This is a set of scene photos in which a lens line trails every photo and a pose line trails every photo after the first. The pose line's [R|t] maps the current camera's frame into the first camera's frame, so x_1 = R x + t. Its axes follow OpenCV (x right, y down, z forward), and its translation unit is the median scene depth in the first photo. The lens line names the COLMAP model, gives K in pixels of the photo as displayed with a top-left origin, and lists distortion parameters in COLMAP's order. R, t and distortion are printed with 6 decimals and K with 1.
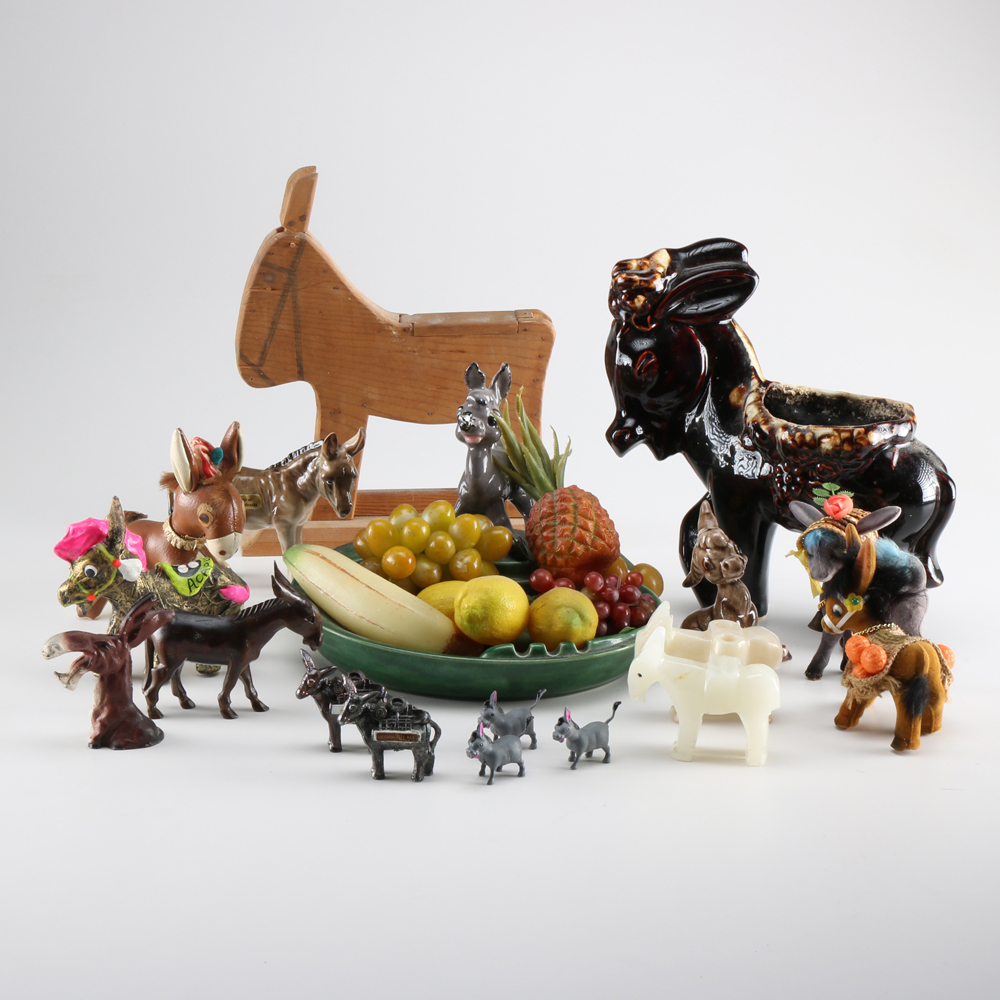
lens RADIAL K [[2231.4, 0, 499.7], [0, 2231.4, 500.8], [0, 0, 1]] dist [0.110018, 0.000000]
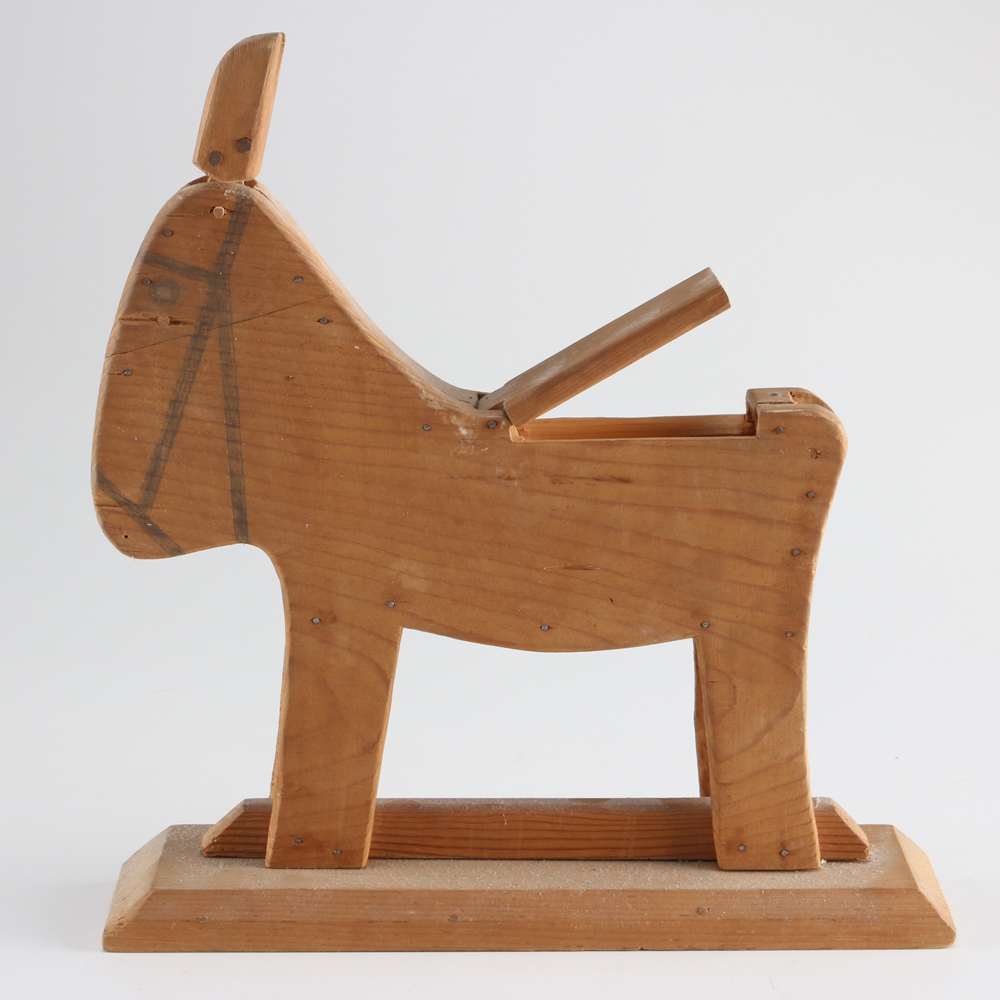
lens RADIAL K [[1970.7, 0, 499.2], [0, 1970.7, 501.1], [0, 0, 1]] dist [0.002150, 0.000000]
pose [[0.997236, 0.012957, -0.073158, -0.013172], [-0.021210, 0.993348, -0.113185, -0.020429], [0.071205, 0.114423, 0.990877, 0.634929]]
